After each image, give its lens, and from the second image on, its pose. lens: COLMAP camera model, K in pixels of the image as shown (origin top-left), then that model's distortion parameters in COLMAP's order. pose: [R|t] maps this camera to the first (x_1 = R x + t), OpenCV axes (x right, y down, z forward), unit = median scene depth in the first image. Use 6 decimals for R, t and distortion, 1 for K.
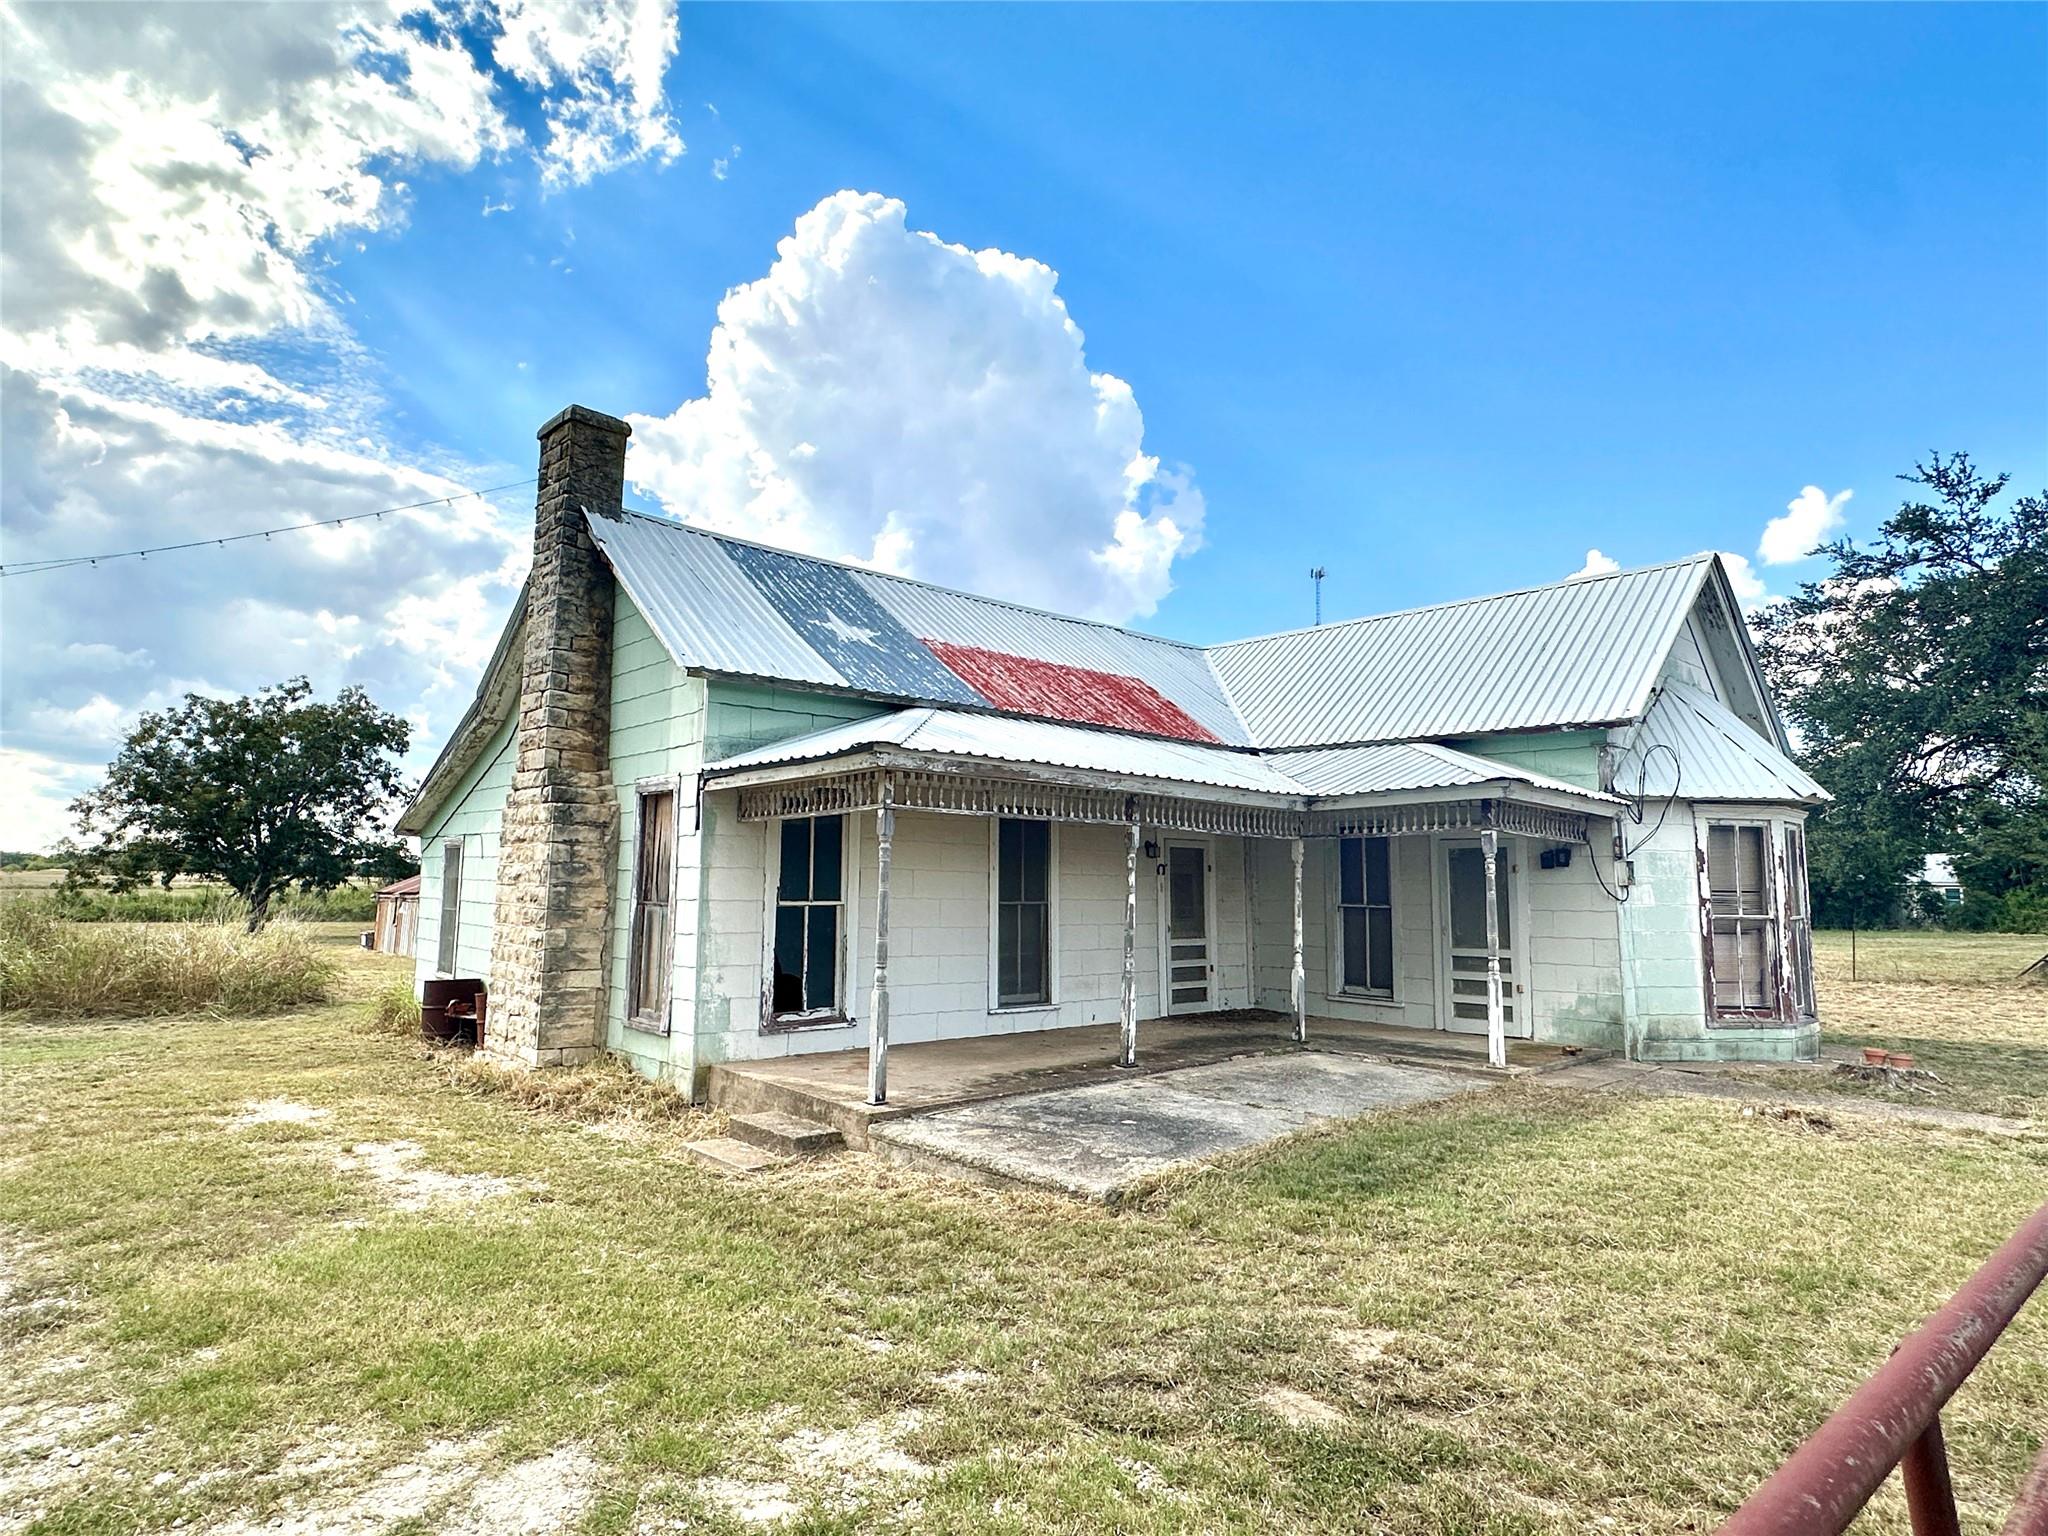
lens RADIAL K [[1135.6, 0, 1024.0], [0, 1135.6, 768.0], [0, 0, 1]] dist [-0.006514, -0.000016]
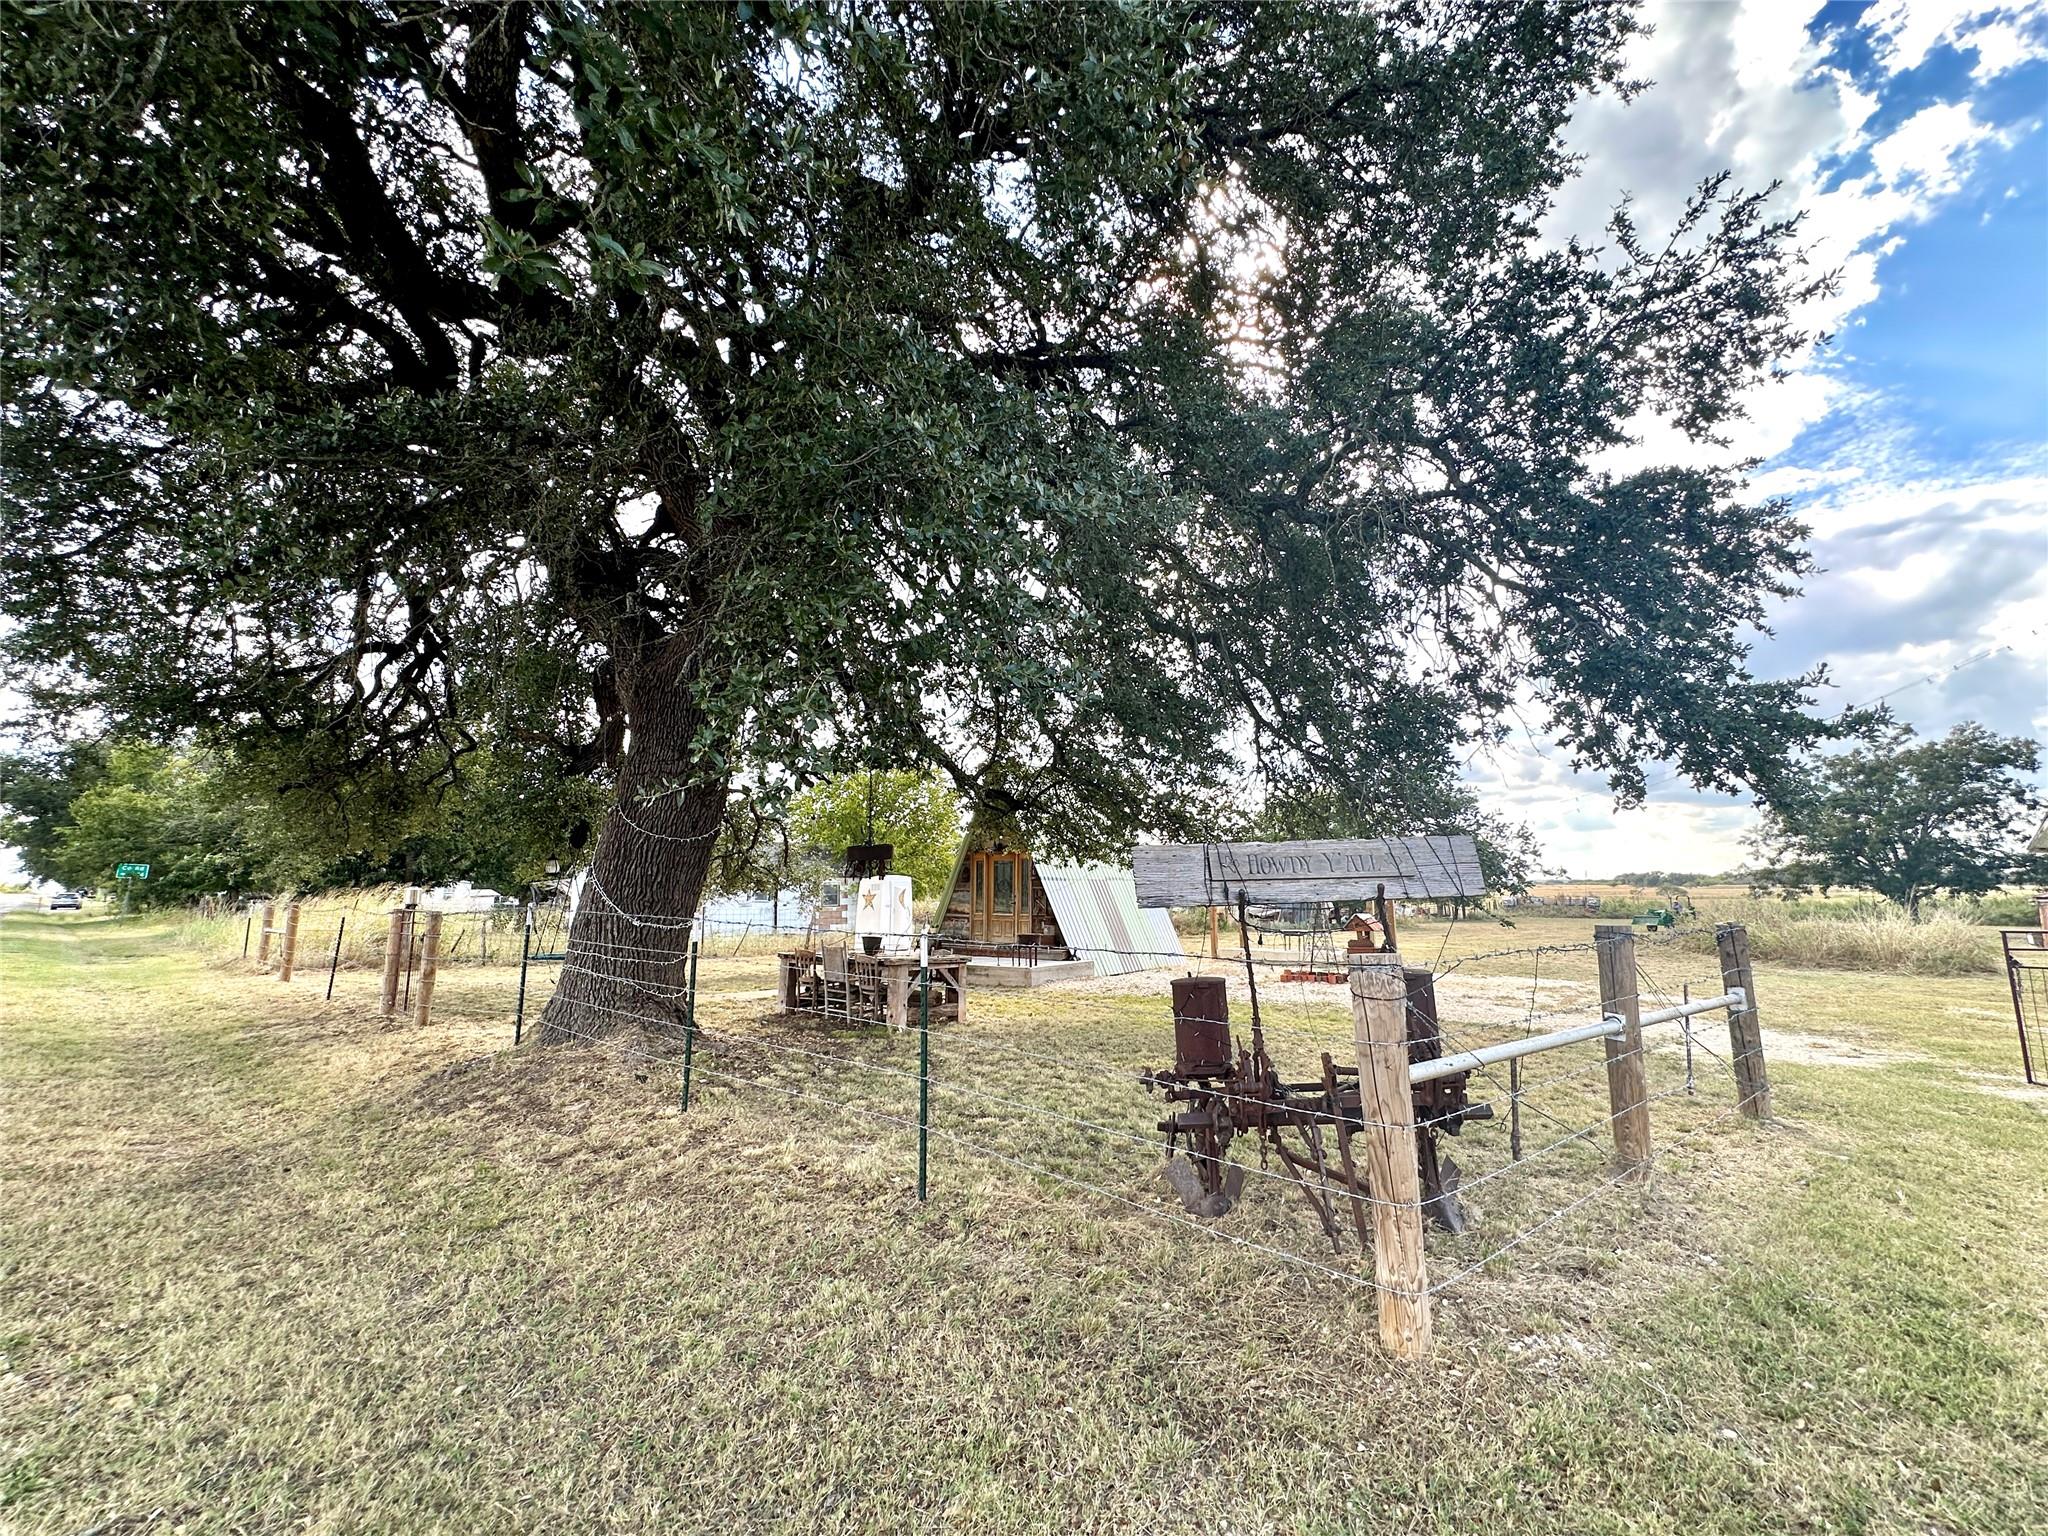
lens RADIAL K [[830.3, 0, 1024.0], [0, 830.3, 768.0], [0, 0, 1]] dist [-0.000198, -0.000444]
pose [[0.172594, -0.158738, -0.972118, 0.064007], [0.109962, 0.983865, -0.141132, -0.009789], [0.978836, -0.082538, 0.187264, -0.107268]]
